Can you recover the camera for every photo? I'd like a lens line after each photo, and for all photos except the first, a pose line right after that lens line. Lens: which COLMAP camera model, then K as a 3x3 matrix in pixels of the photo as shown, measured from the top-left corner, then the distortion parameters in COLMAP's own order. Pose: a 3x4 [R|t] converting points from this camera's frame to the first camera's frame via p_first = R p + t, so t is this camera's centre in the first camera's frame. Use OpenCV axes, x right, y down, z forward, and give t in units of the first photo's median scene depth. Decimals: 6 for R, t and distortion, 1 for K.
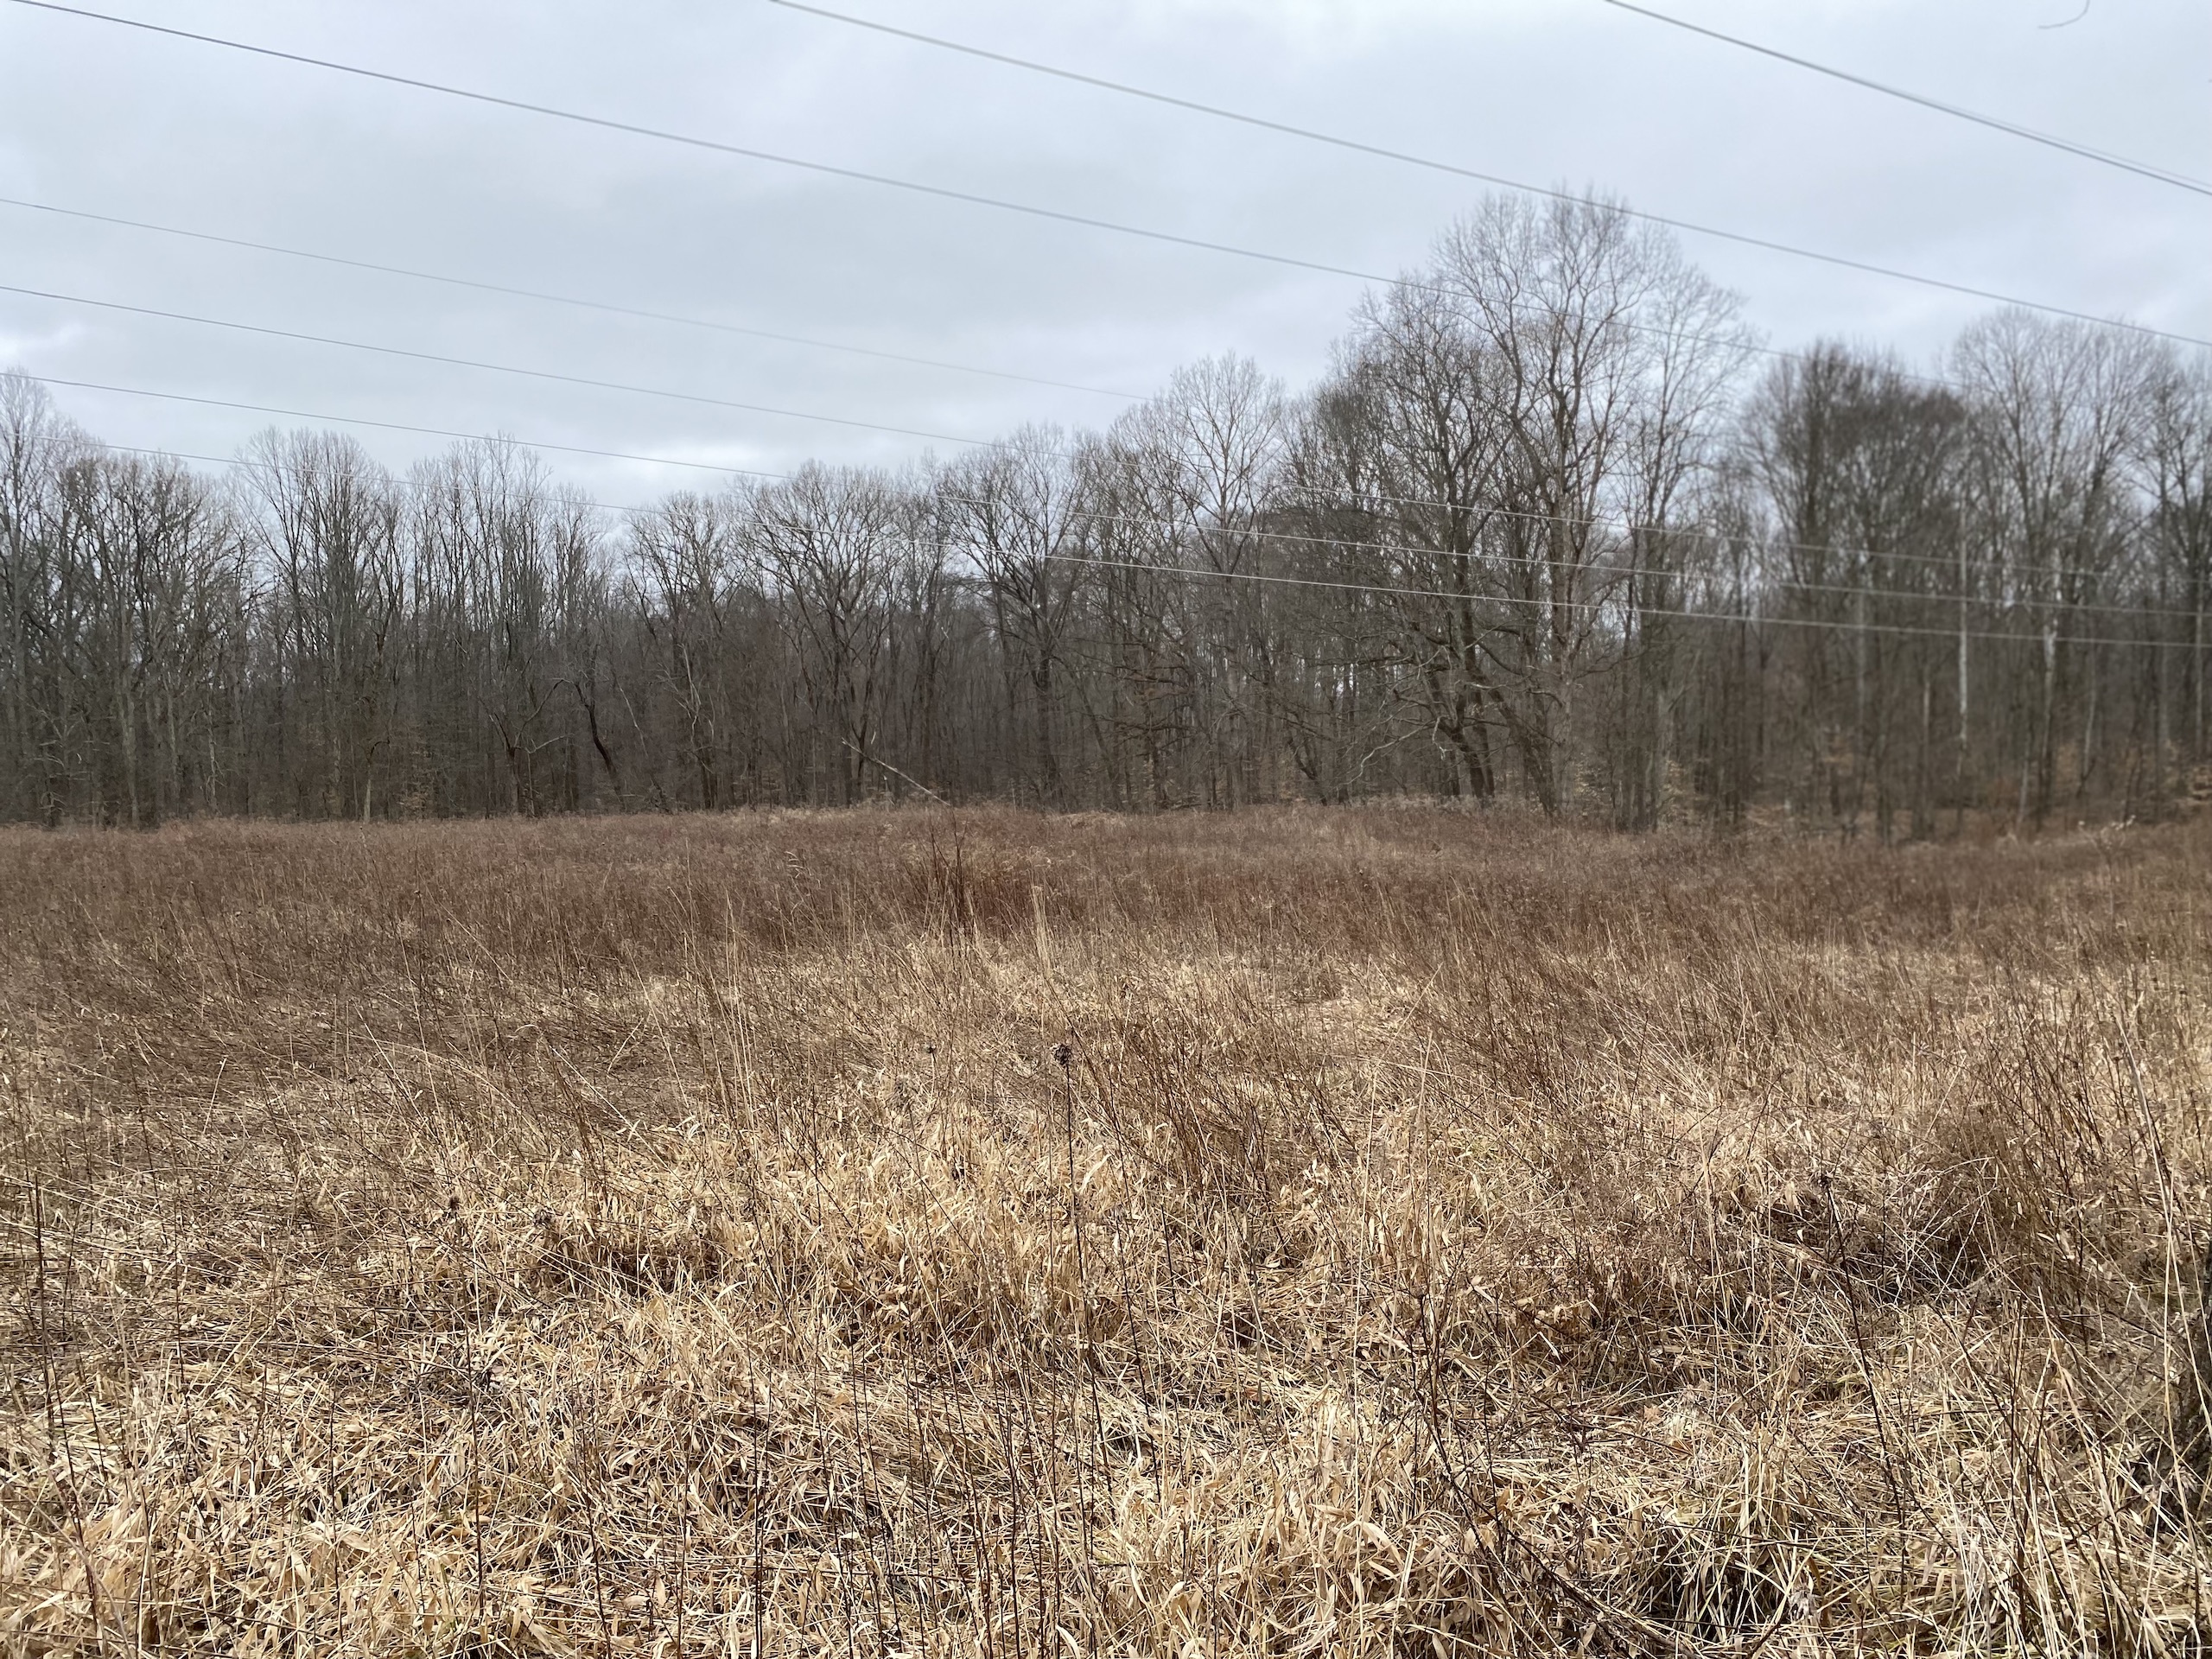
lens RADIAL K [[1679.0, 0, 1111.6], [0, 1679.0, 814.9], [0, 0, 1]] dist [0.021336, -0.014761]
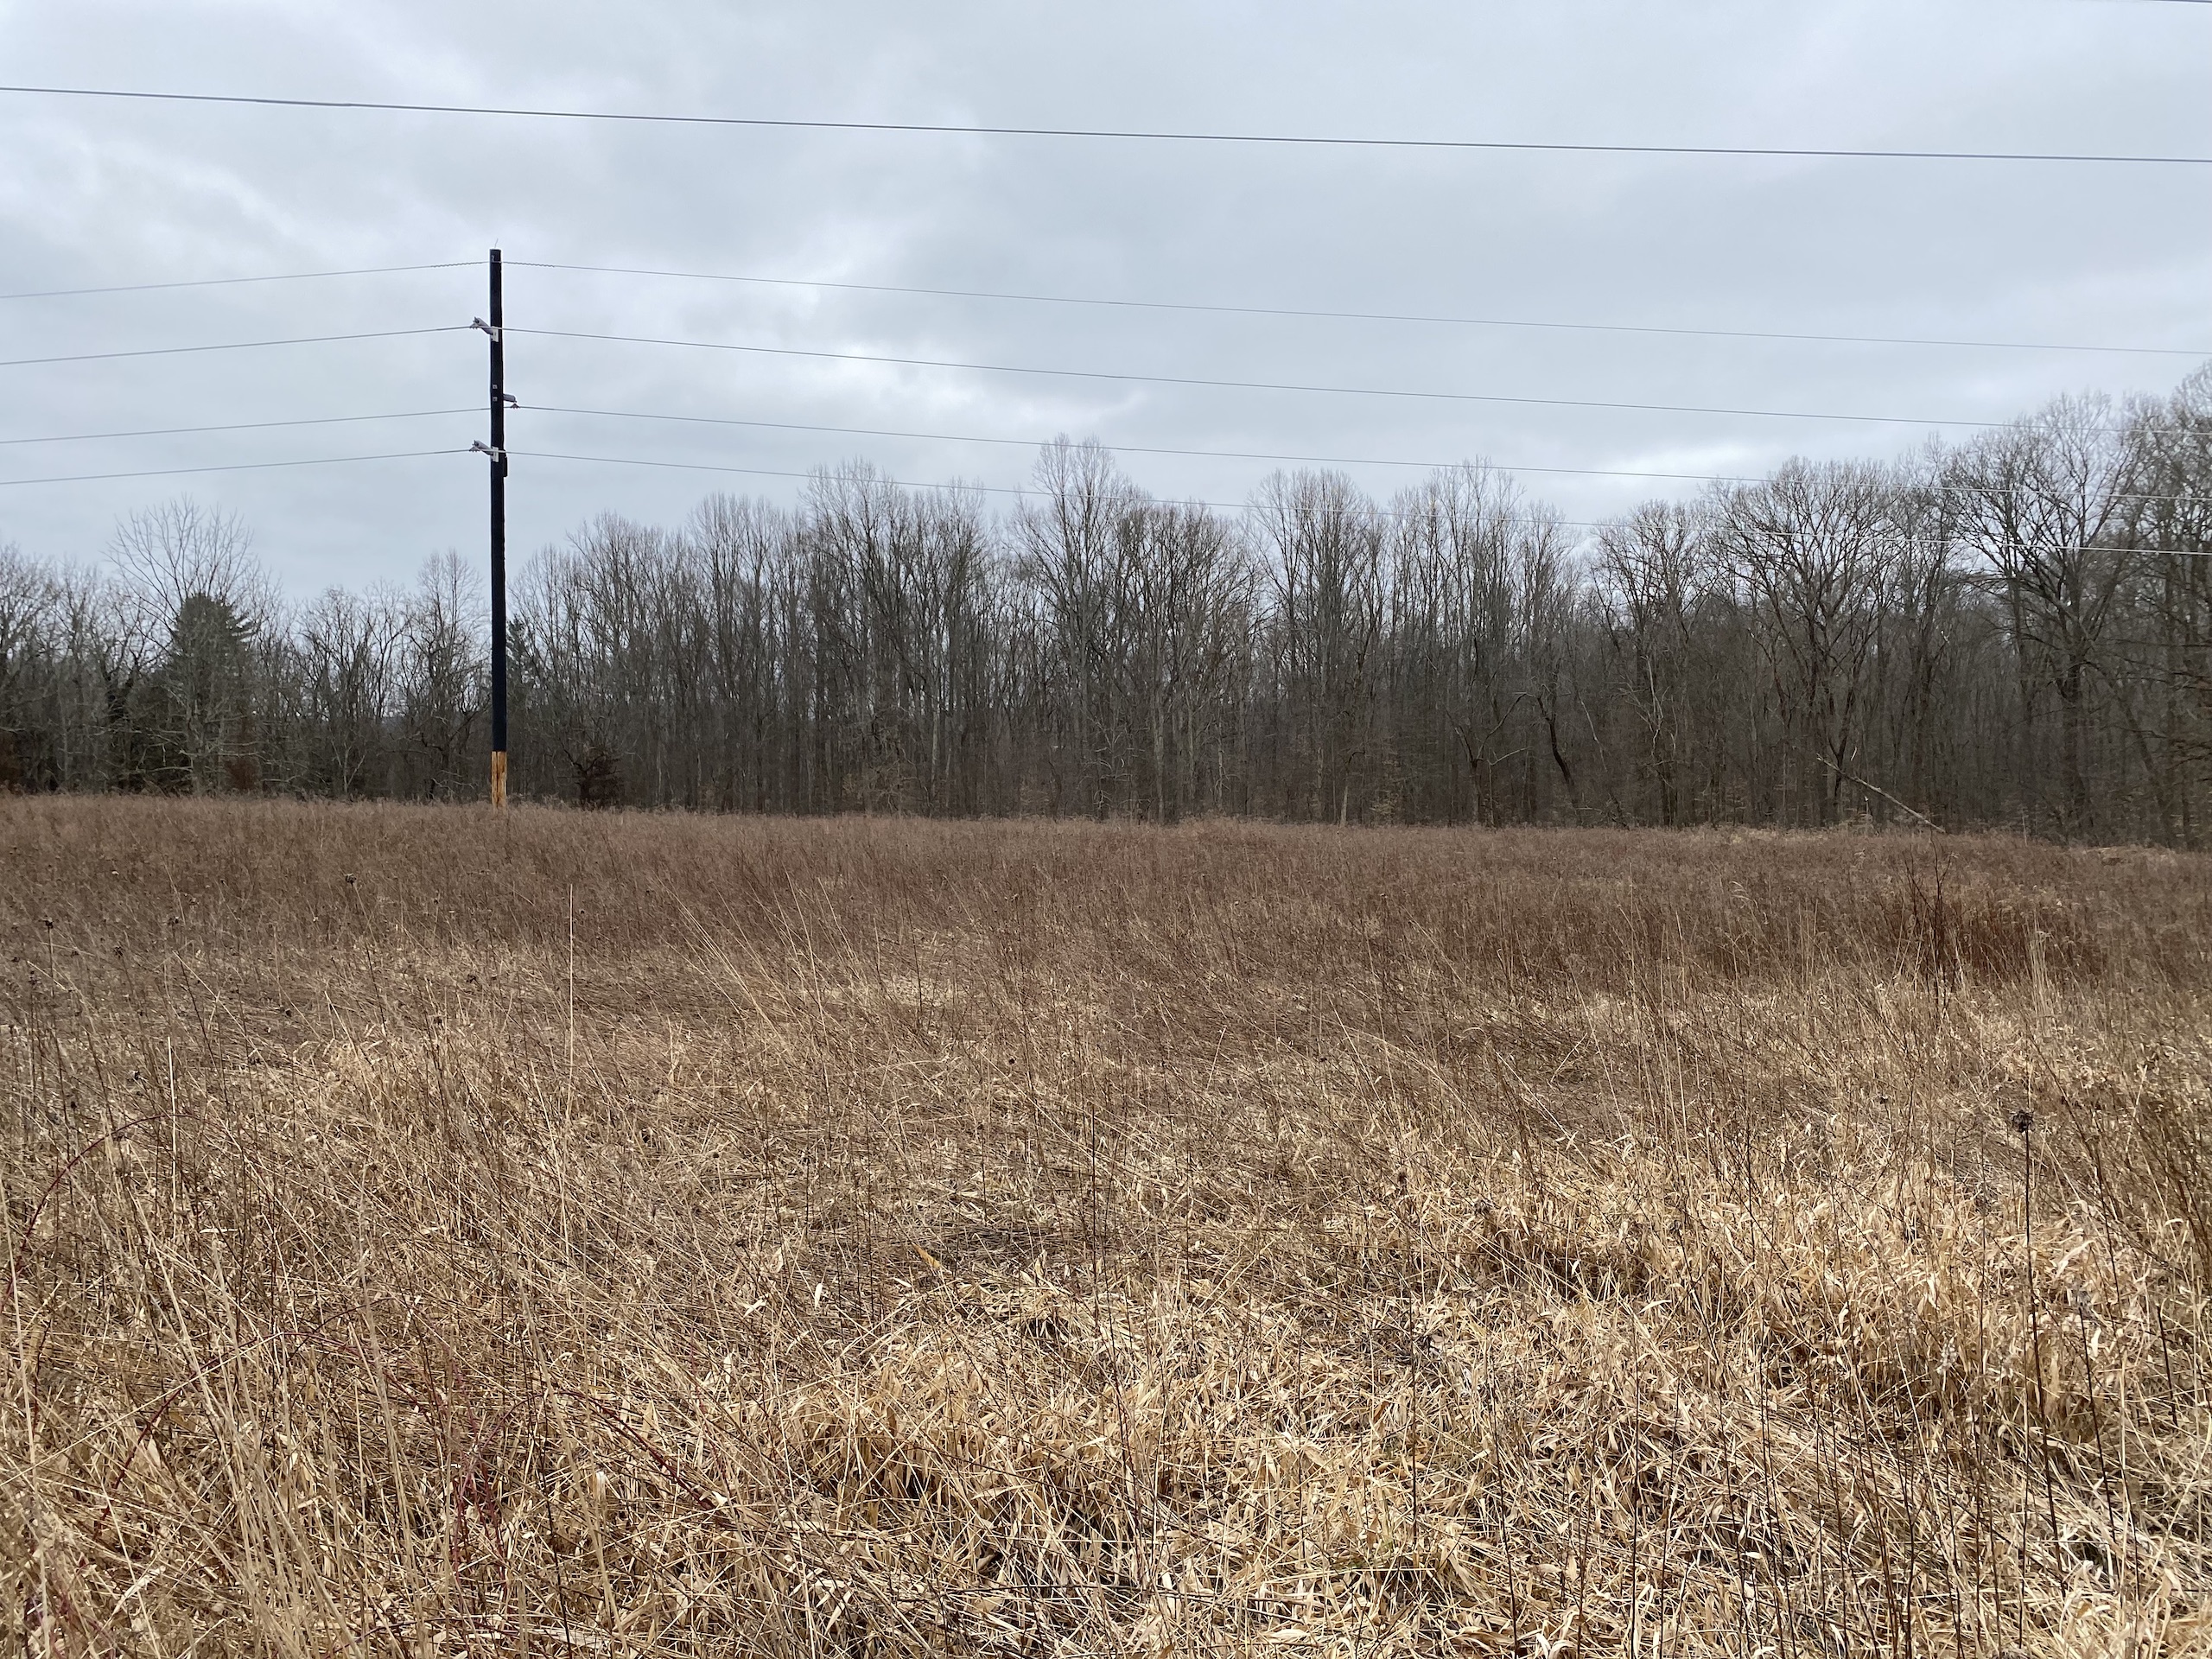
lens RADIAL K [[1679.0, 0, 1085.4], [0, 1679.0, 780.4], [0, 0, 1]] dist [0.021336, -0.014761]
pose [[0.841924, 0.023452, -0.539086, 0.012970], [-0.038228, 0.999137, -0.016238, -0.003945], [0.538240, 0.034279, 0.842094, -0.030199]]
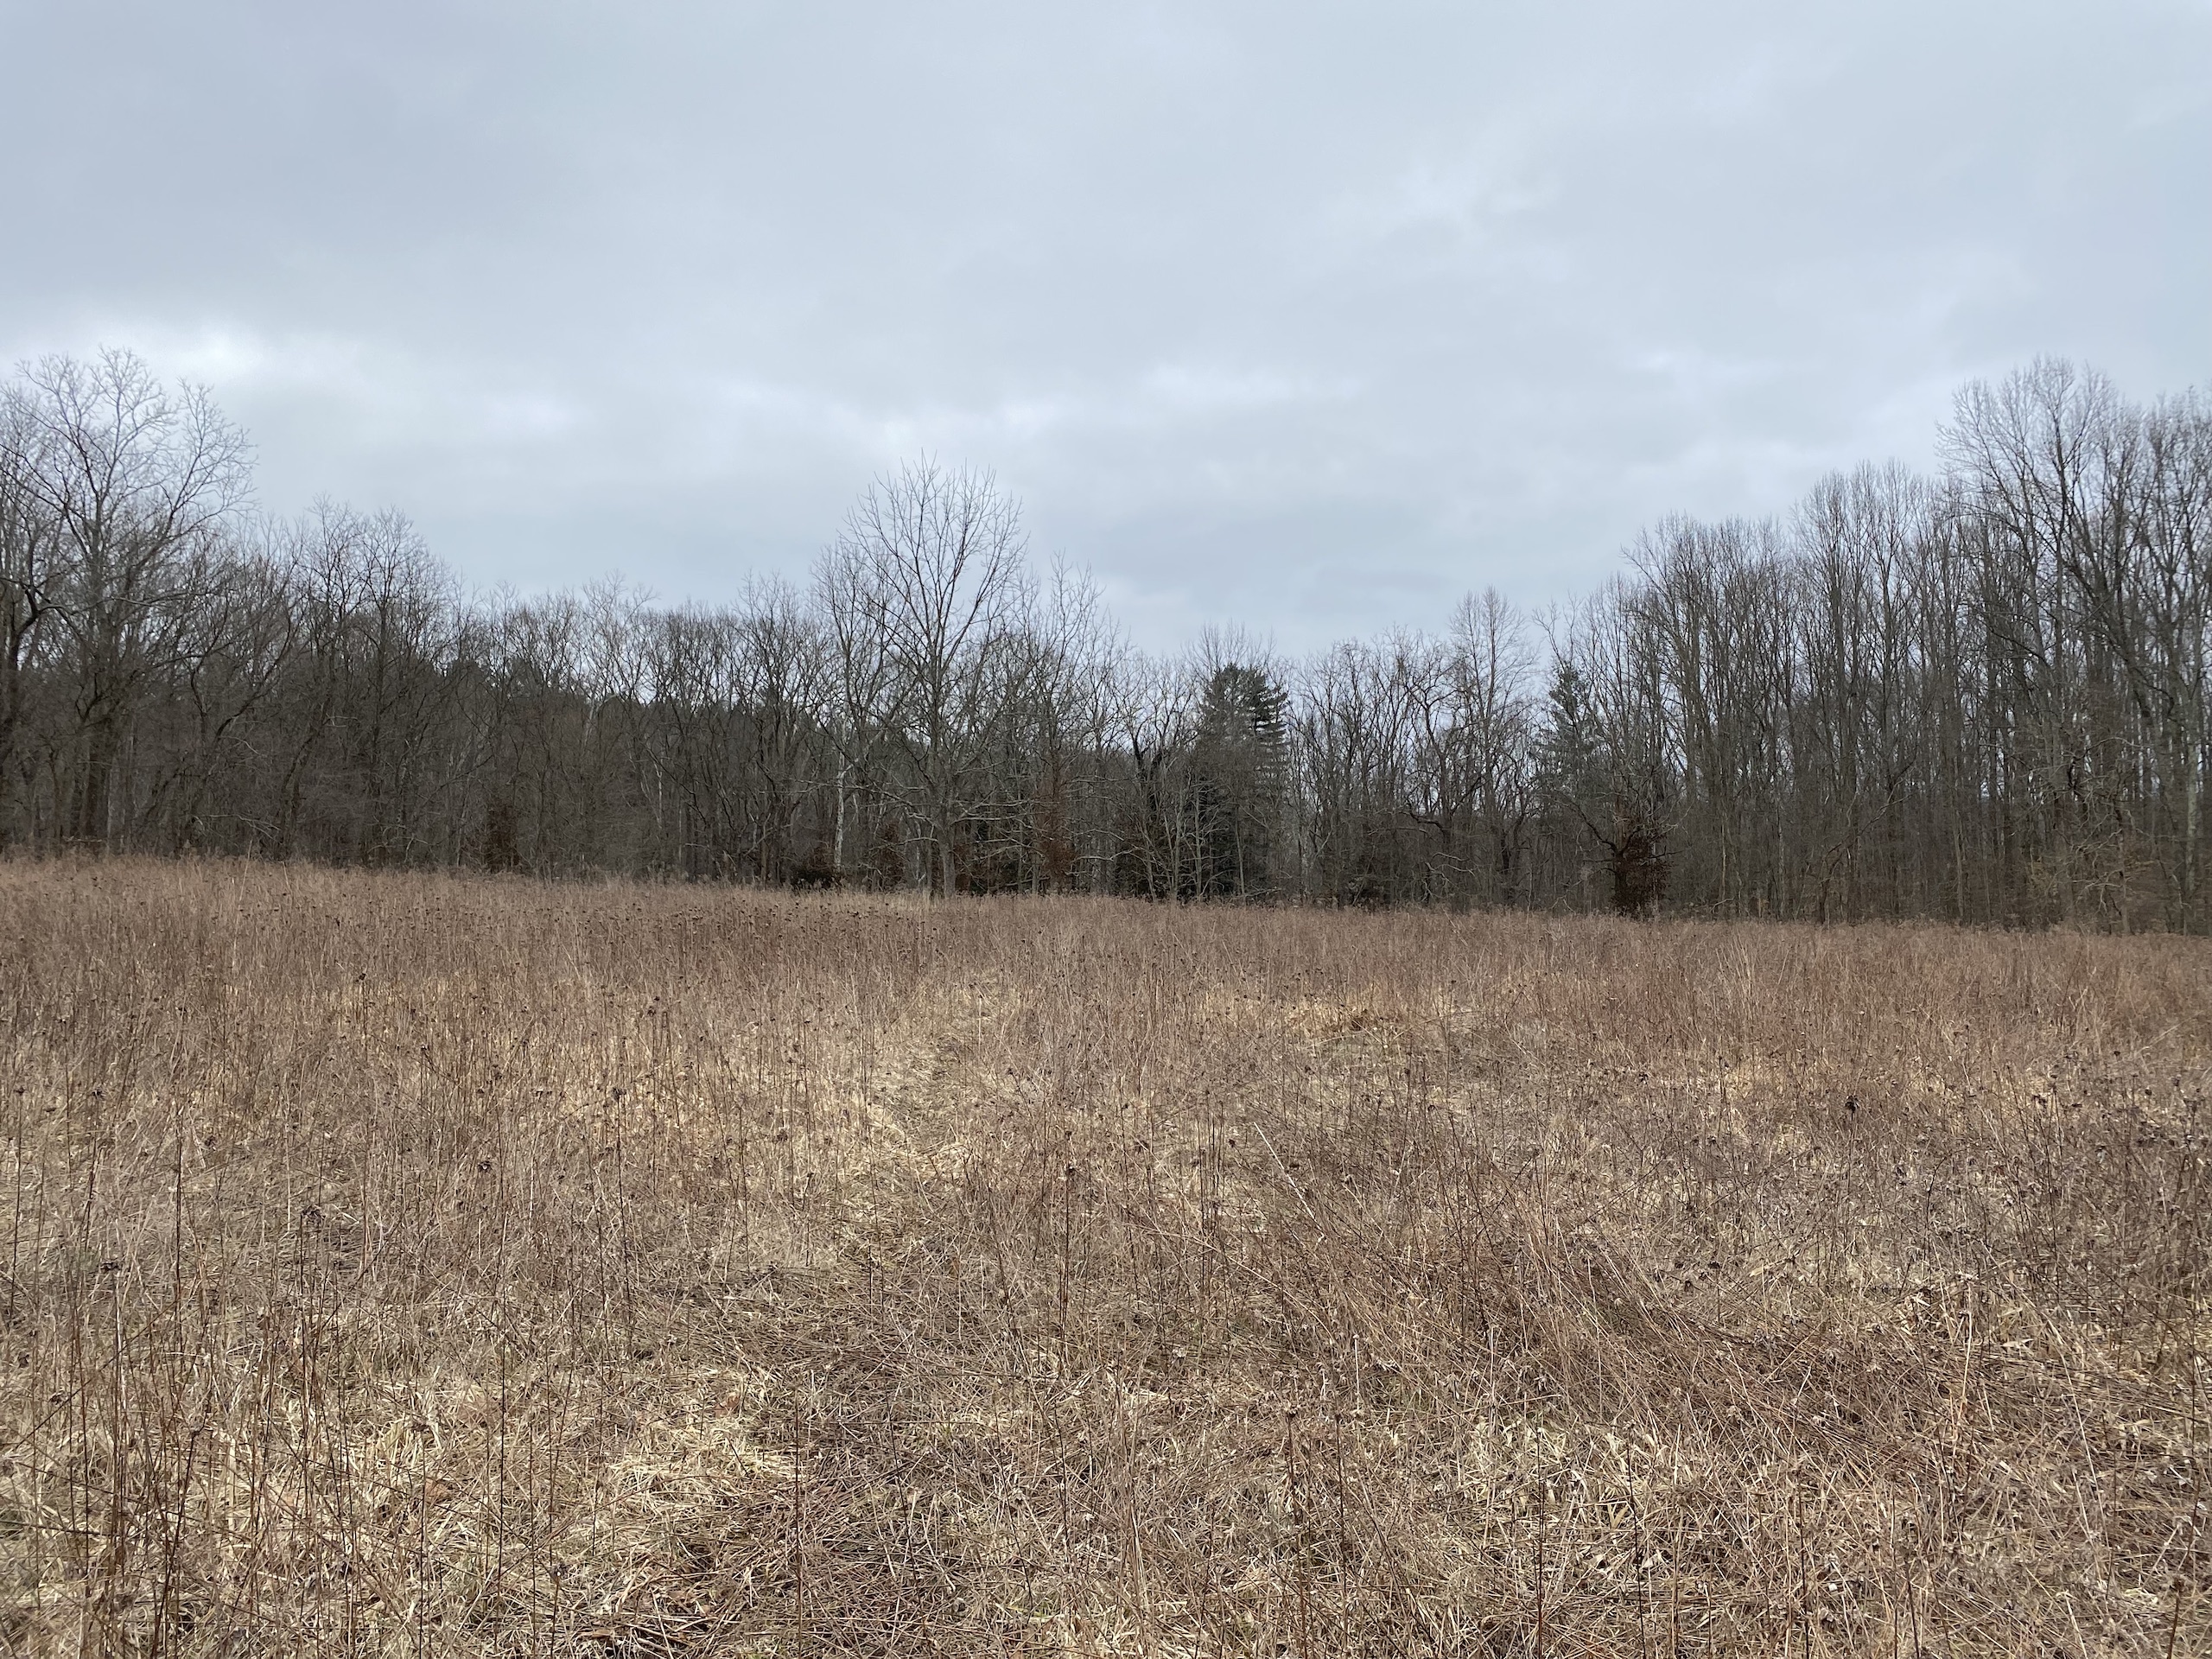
lens RADIAL K [[1679.0, 0, 1107.5], [0, 1679.0, 822.0], [0, 0, 1]] dist [0.021336, -0.014761]
pose [[0.328861, -0.008376, -0.944341, -0.855659], [-0.046104, 0.998626, -0.024913, 0.018080], [0.943252, 0.051731, 0.328023, 1.122921]]
